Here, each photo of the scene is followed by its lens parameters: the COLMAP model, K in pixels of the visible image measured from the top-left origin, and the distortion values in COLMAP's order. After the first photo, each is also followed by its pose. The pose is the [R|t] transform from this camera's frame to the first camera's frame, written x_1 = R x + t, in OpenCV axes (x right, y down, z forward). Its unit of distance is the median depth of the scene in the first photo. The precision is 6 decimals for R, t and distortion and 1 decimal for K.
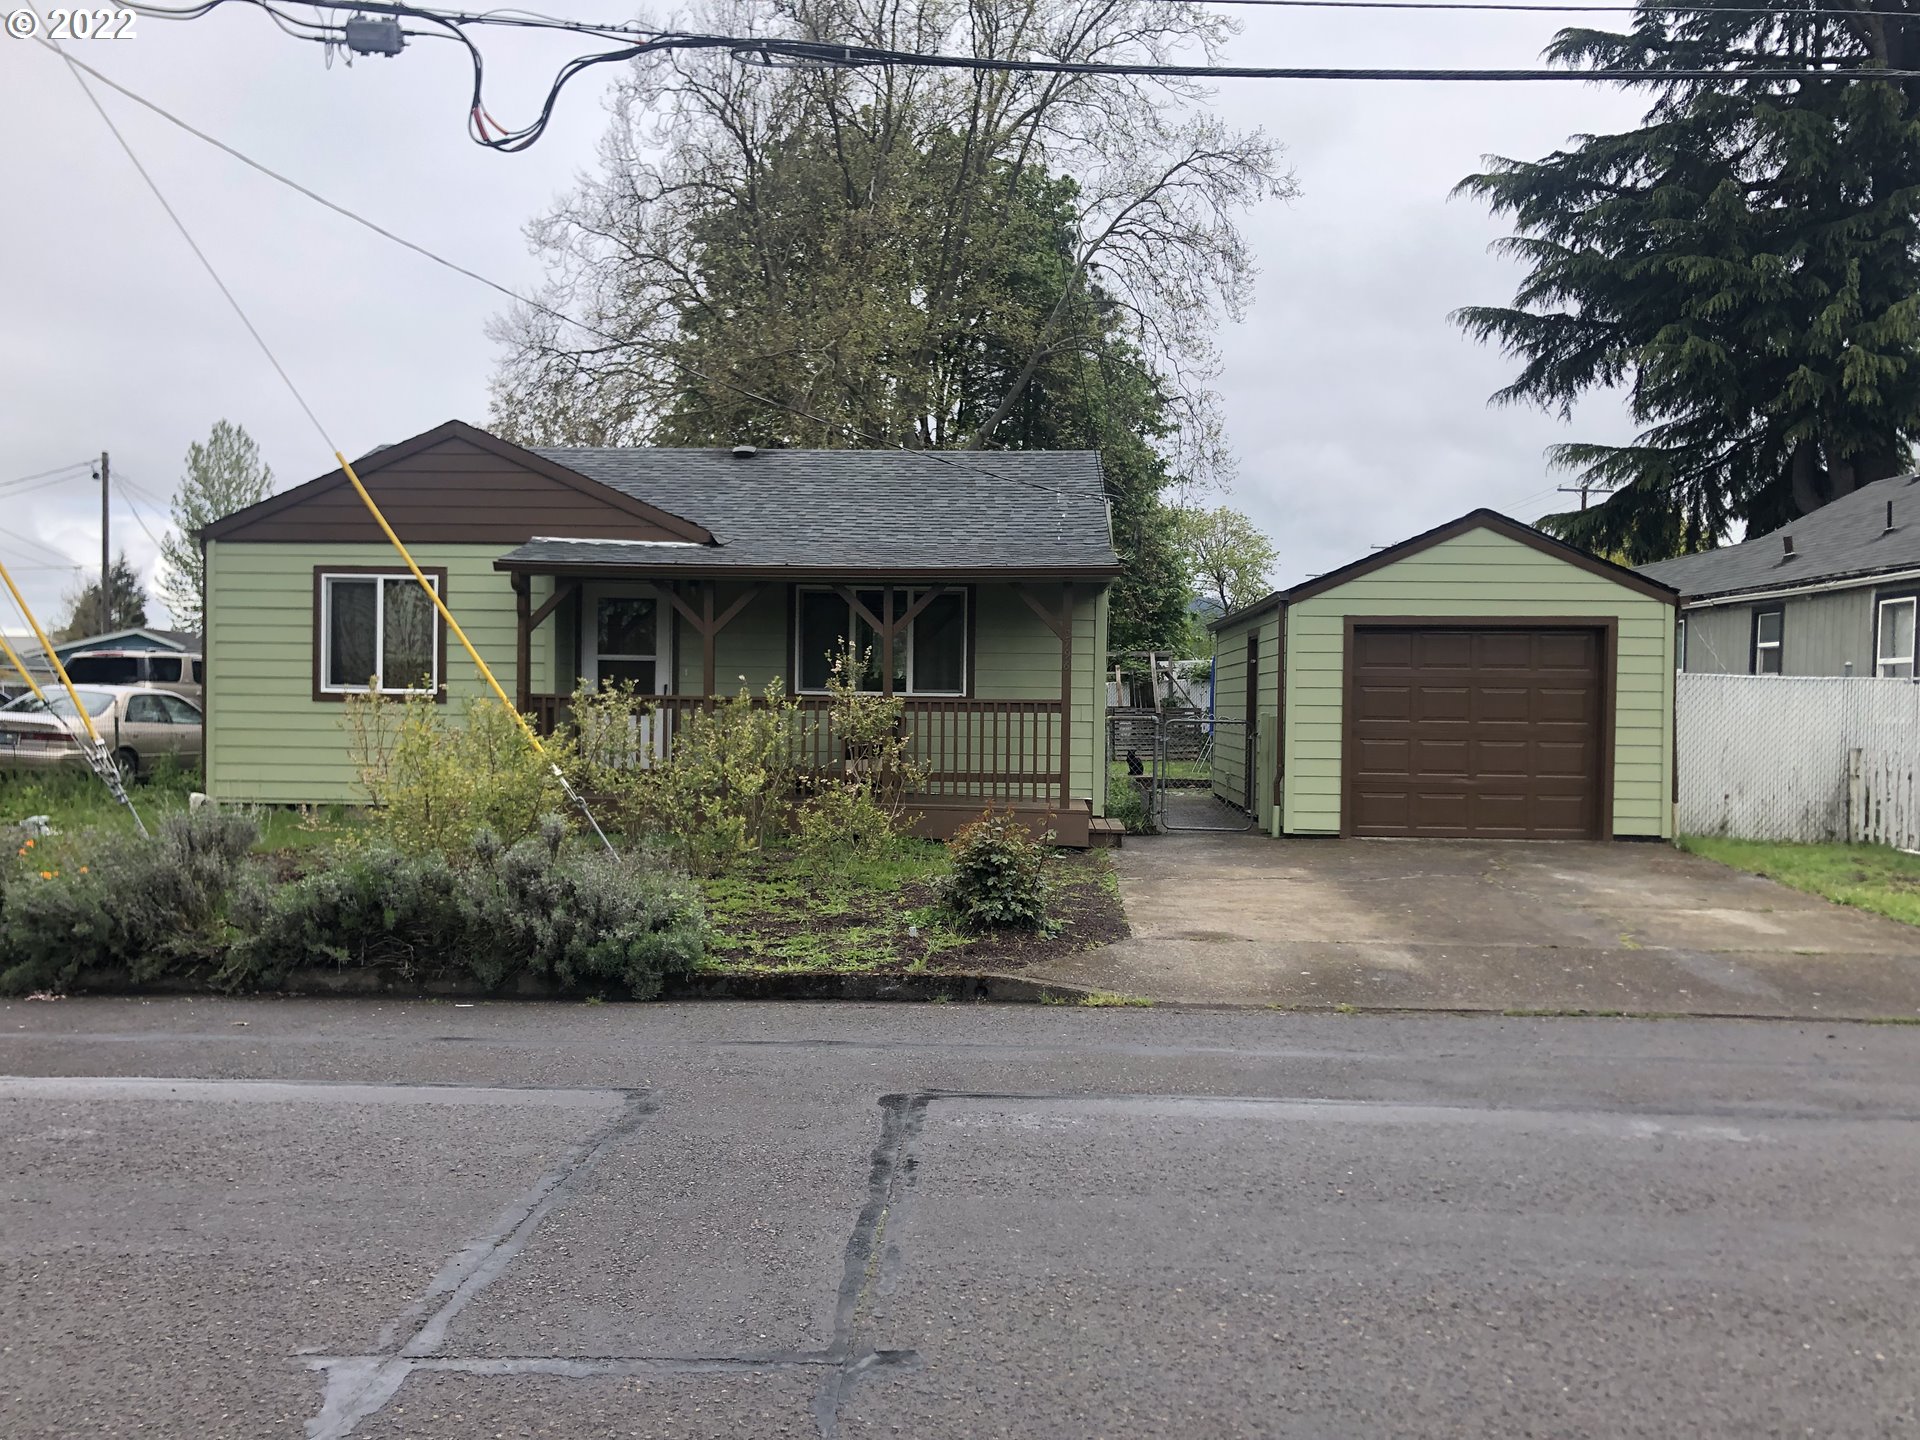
lens RADIAL K [[1559.6, 0, 955.2], [0, 1559.6, 710.7], [0, 0, 1]] dist [0.060808, -0.092863]
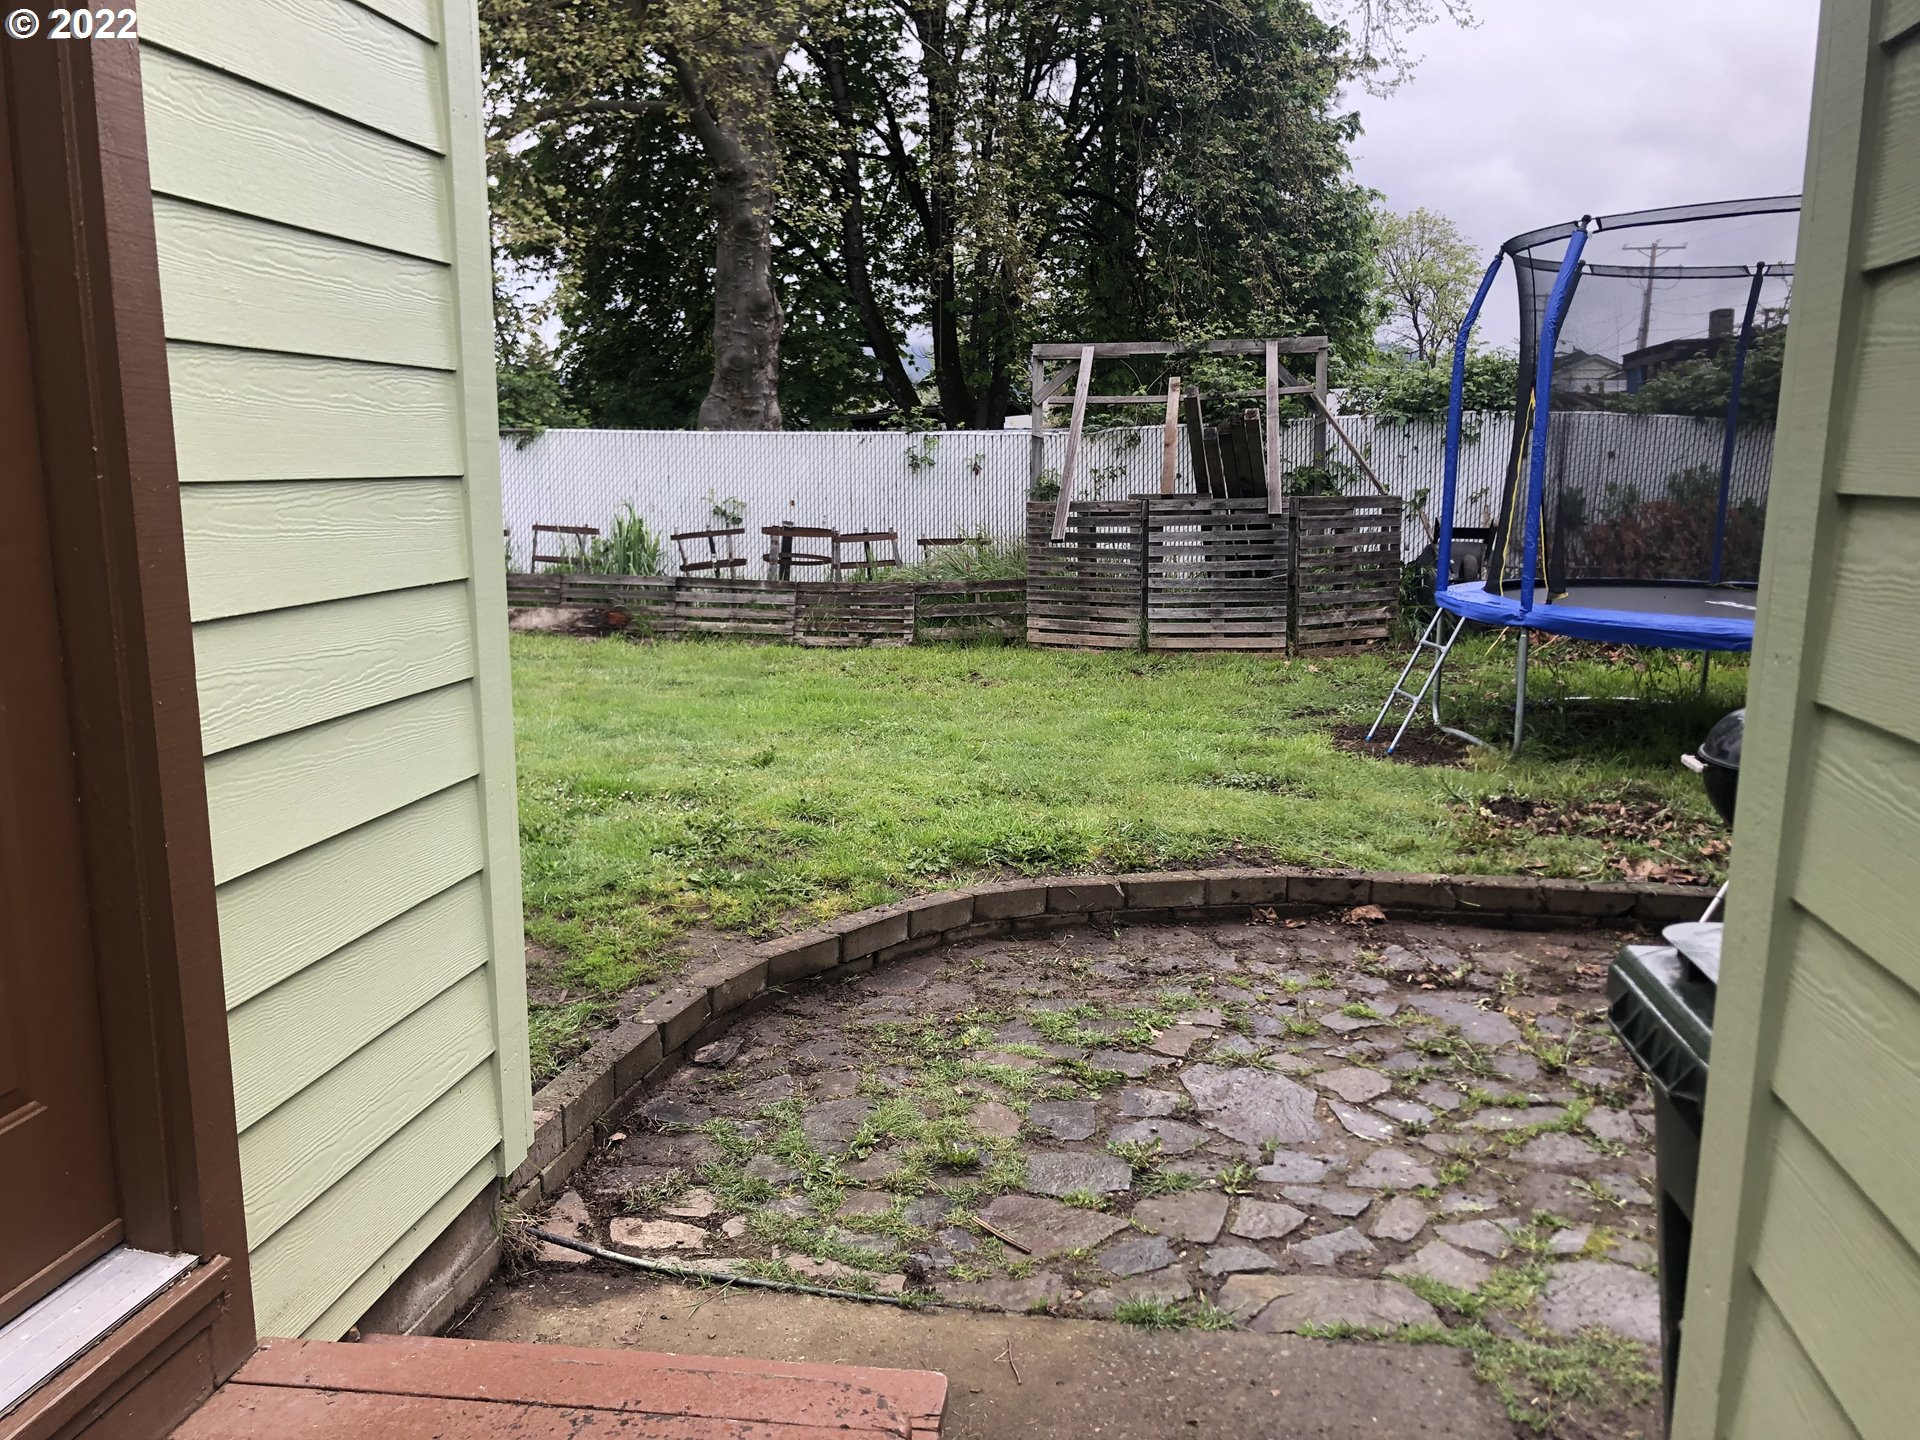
lens RADIAL K [[1545.2, 0, 1027.2], [0, 1545.2, 713.6], [0, 0, 1]] dist [-0.080692, 0.065527]
pose [[0.997651, 0.010536, -0.067679, 0.092975], [0.000464, 0.987036, 0.160496, -0.008863], [0.068493, -0.160151, 0.984713, 0.616826]]
